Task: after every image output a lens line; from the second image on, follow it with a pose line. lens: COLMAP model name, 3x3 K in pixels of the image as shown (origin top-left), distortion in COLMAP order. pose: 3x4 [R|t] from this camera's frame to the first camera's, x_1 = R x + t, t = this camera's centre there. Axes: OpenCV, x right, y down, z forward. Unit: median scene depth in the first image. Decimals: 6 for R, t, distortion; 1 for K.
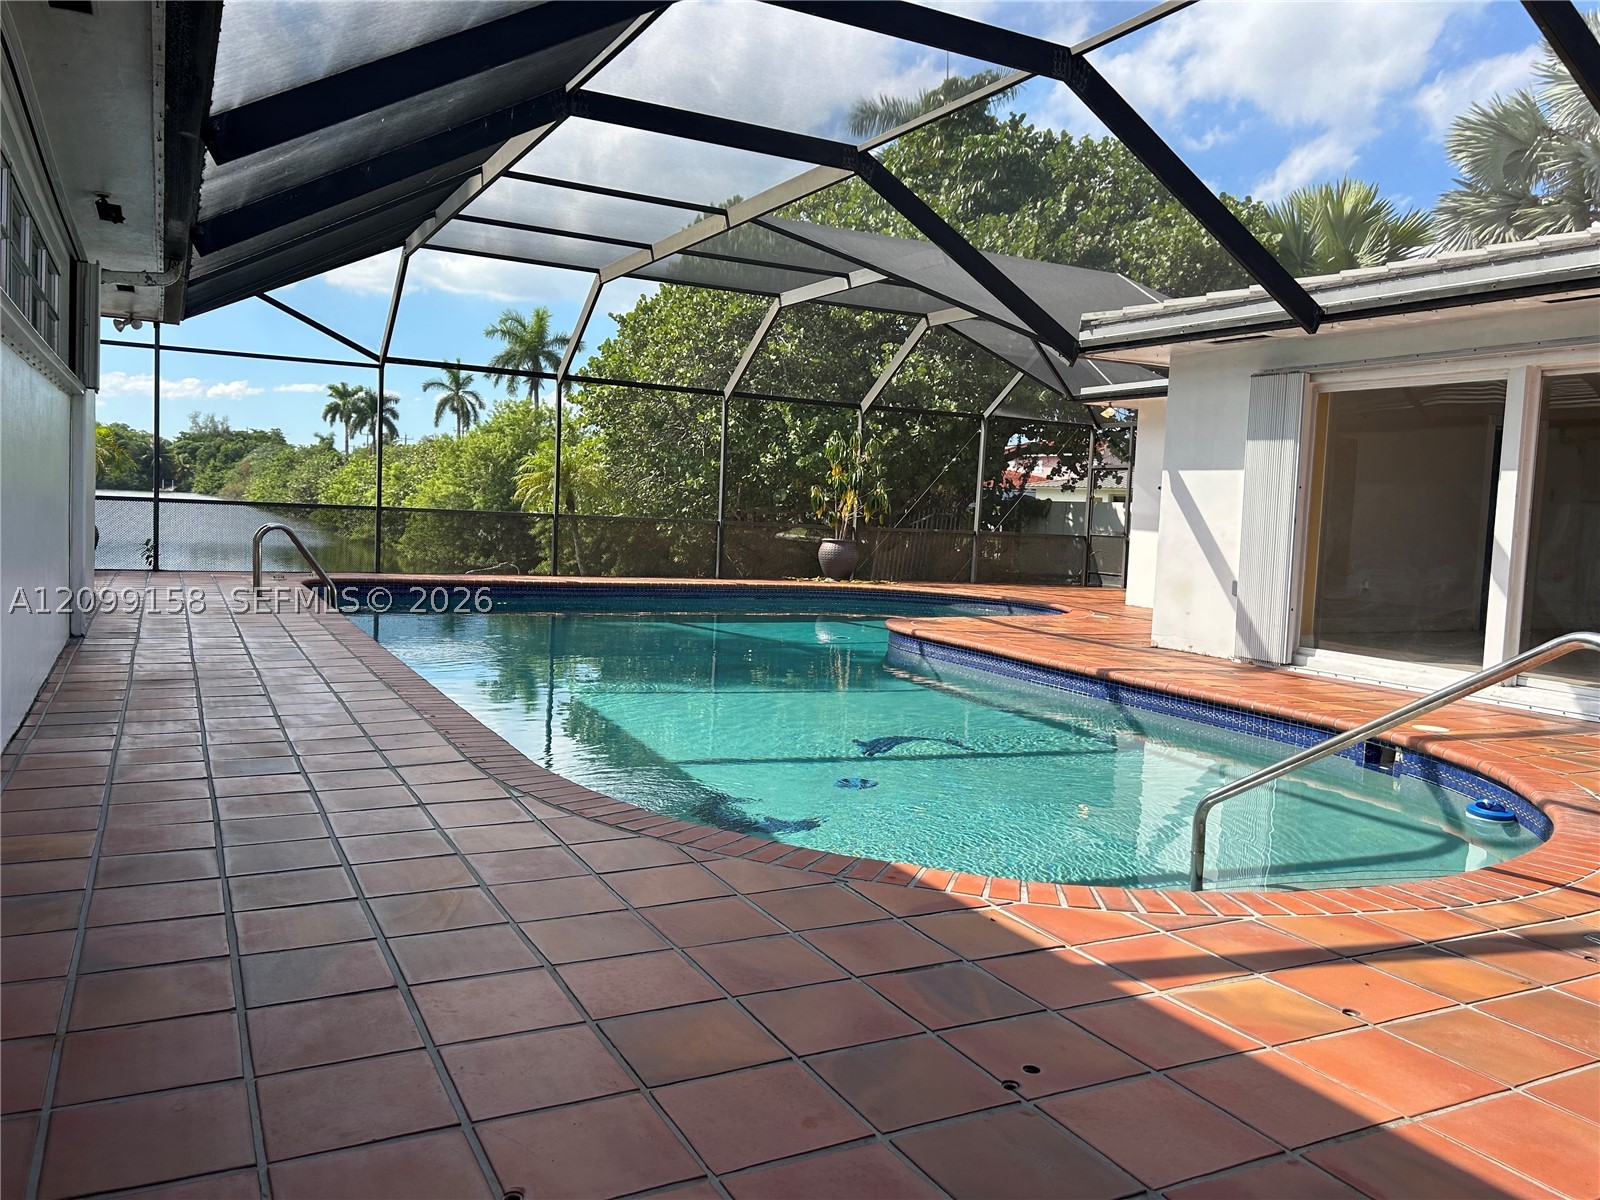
lens RADIAL K [[1200.9, 0, 808.9], [0, 1200.9, 604.4], [0, 0, 1]] dist [0.084921, -0.117561]
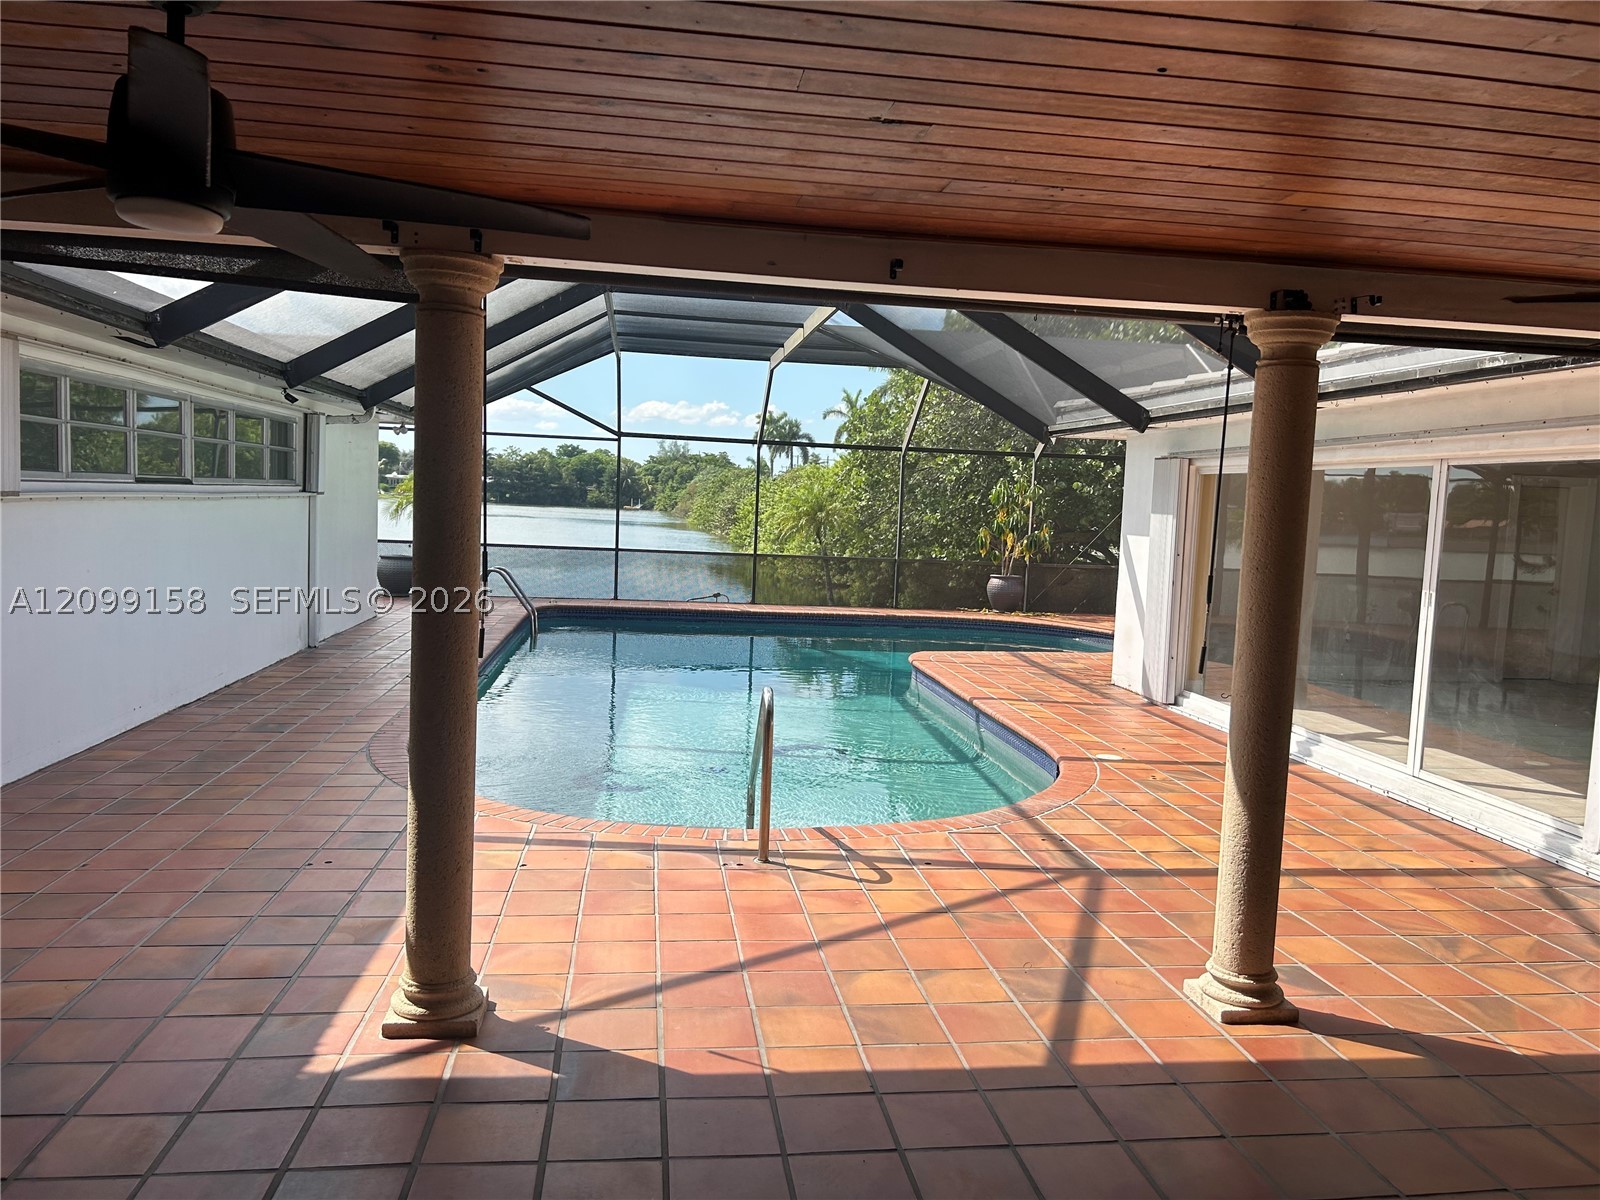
lens RADIAL K [[1200.9, 0, 808.9], [0, 1200.9, 604.4], [0, 0, 1]] dist [0.084921, -0.117561]
pose [[0.941127, 0.023768, -0.337217, 0.172627], [-0.027592, 0.999598, -0.006552, -0.011323], [0.336925, 0.015471, 0.941404, -0.084529]]
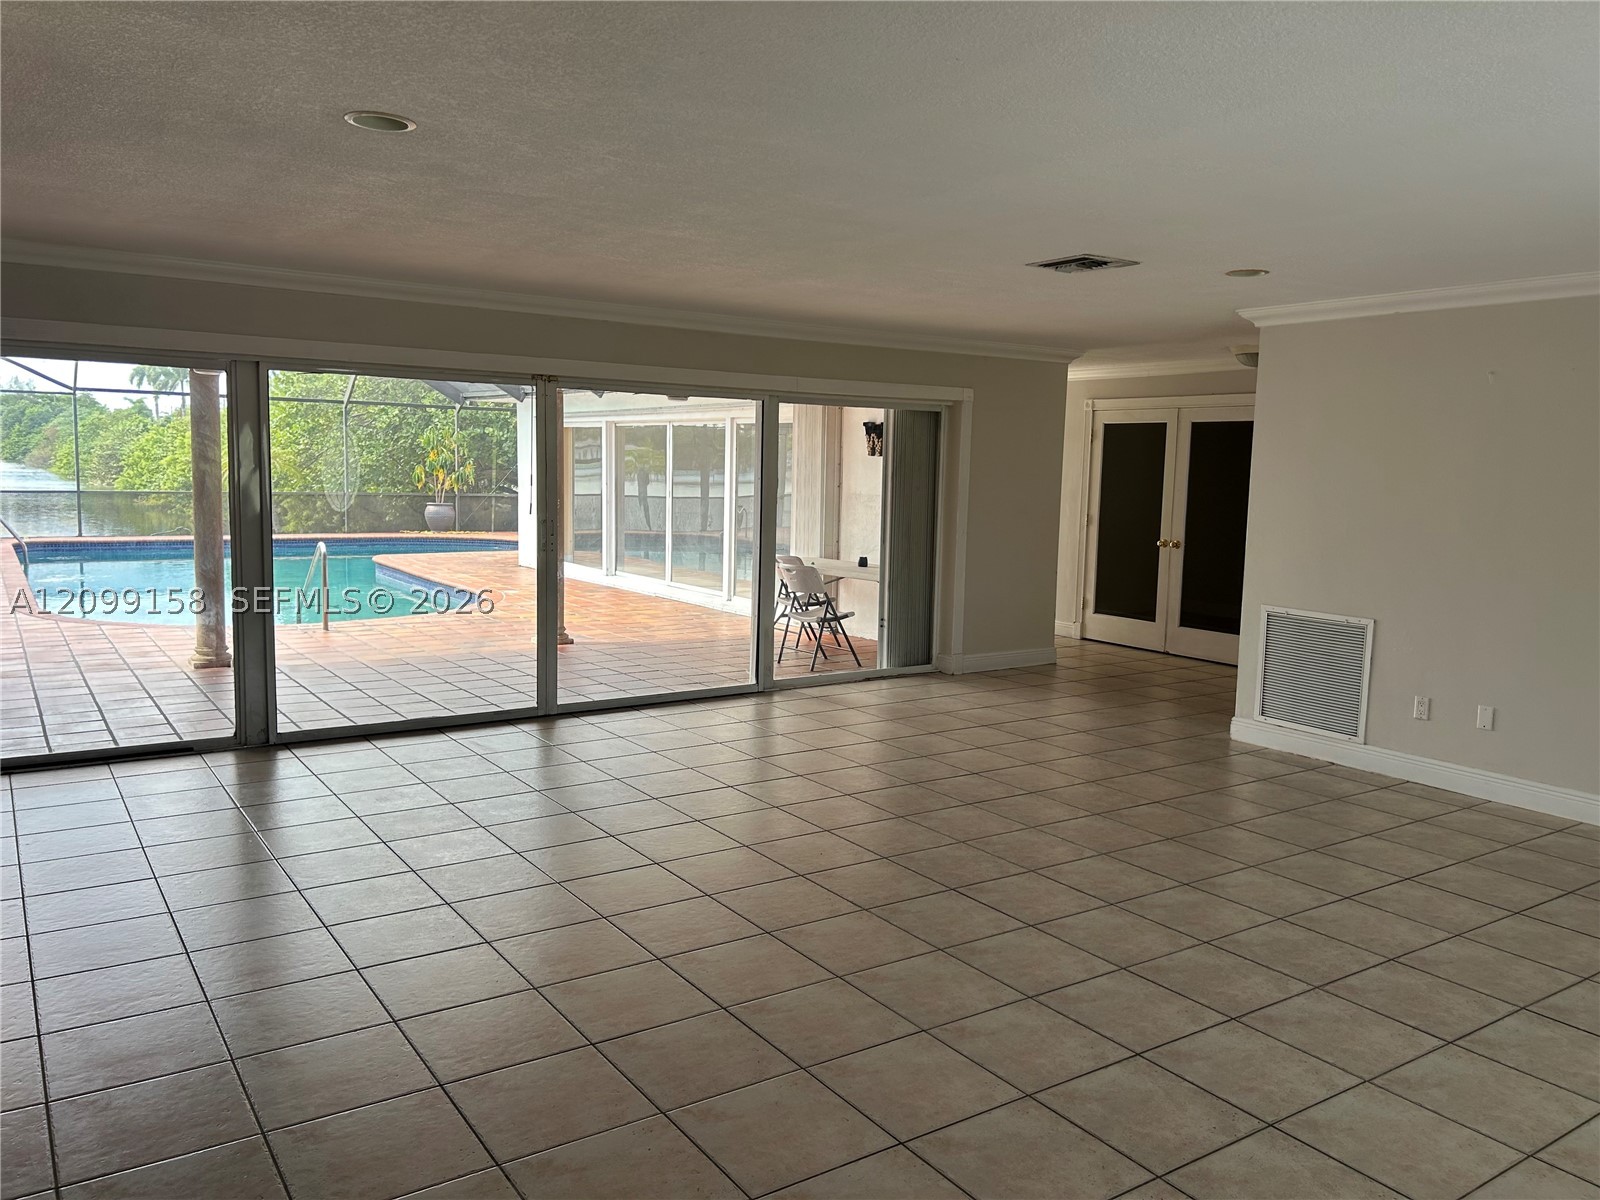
lens RADIAL K [[1187.8, 0, 800.0], [0, 1187.8, 600.0], [0, 0, 1]] dist [0.084669, -0.105523]
pose [[0.993174, -0.035338, 0.111161, 0.214498], [0.031085, 0.998725, 0.039771, 0.012754], [-0.112425, -0.036044, 0.993006, -0.340326]]
